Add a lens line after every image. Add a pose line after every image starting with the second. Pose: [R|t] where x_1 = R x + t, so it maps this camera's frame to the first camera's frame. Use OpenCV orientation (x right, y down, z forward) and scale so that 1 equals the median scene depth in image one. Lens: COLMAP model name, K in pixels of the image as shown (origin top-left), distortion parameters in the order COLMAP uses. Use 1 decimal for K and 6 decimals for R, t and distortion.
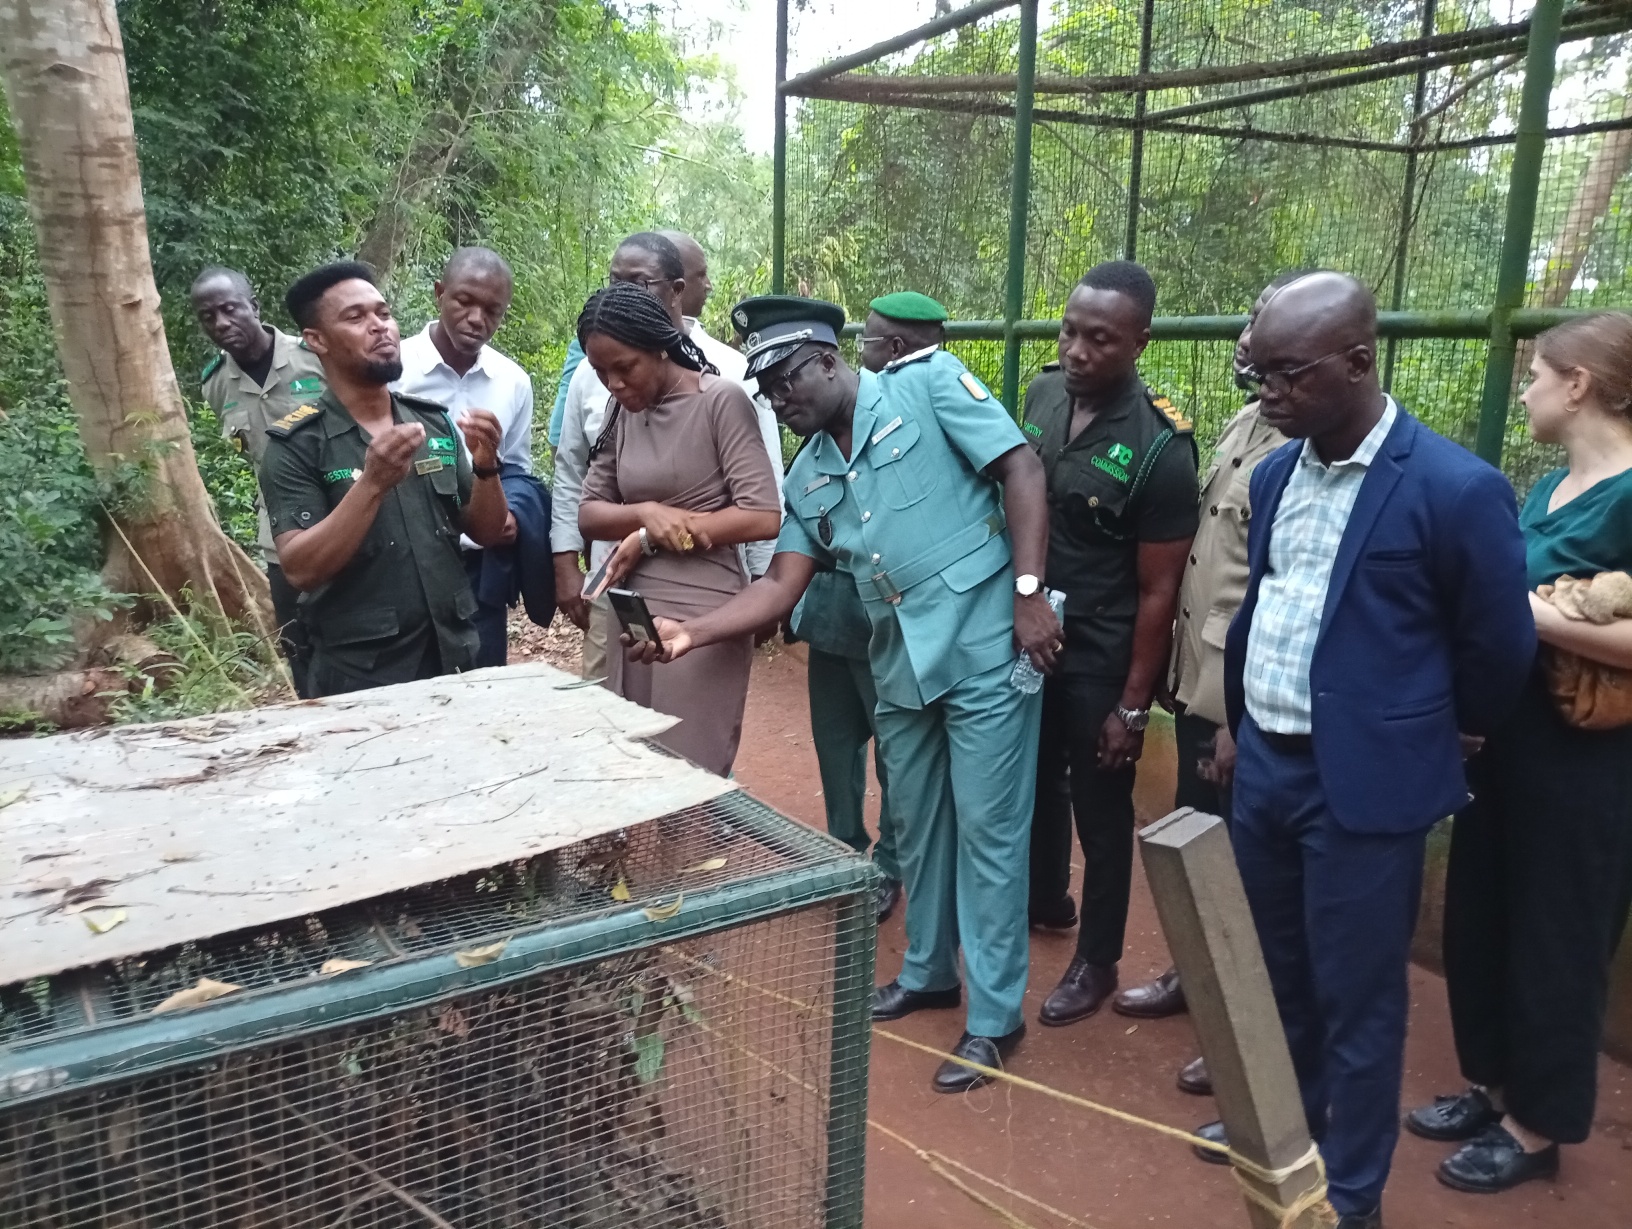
lens RADIAL K [[1257.5, 0, 817.3], [0, 1257.5, 652.6], [0, 0, 1]] dist [0.049911, -0.066437]
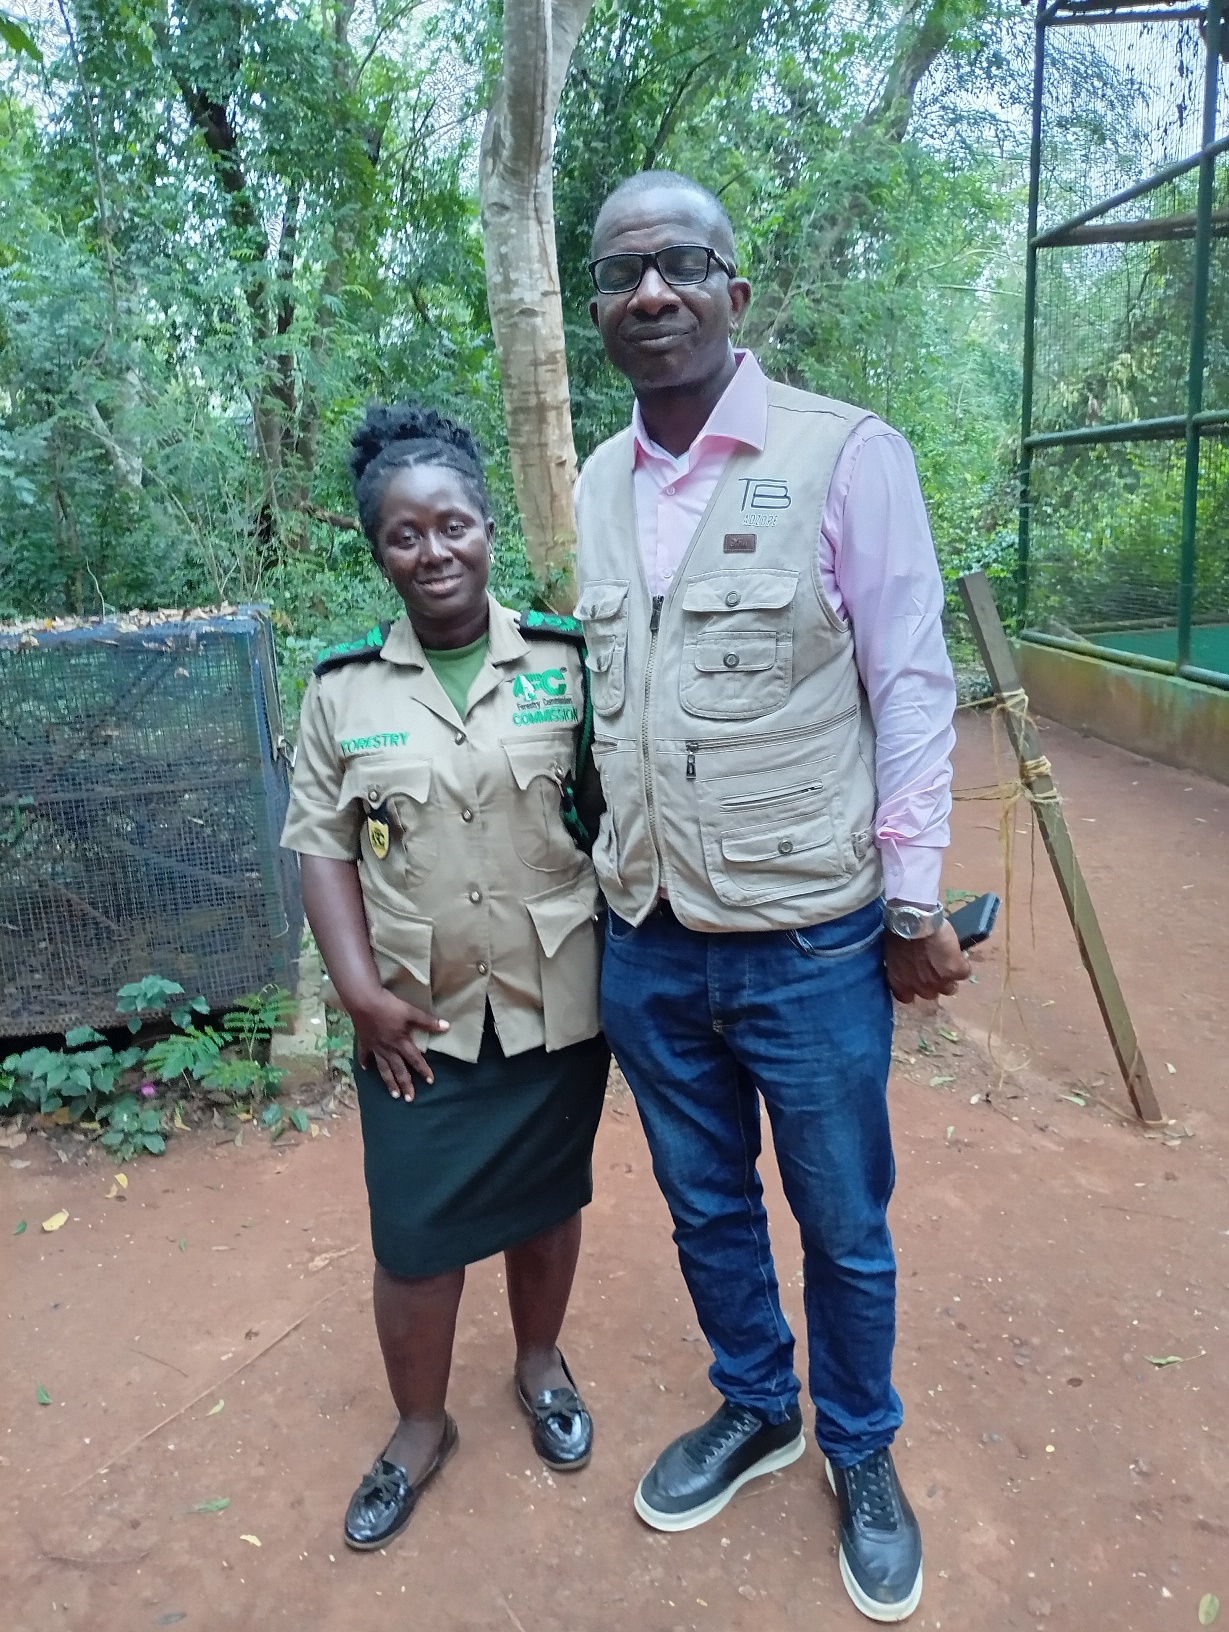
lens RADIAL K [[1257.5, 0, 614.5], [0, 1257.5, 816.0], [0, 0, 1]] dist [0.049911, -0.066437]
pose [[0.918232, 0.028729, -0.394999, 0.120125], [-0.023602, 0.999562, 0.017833, 0.115901], [0.395339, -0.007052, 0.918508, -0.350257]]
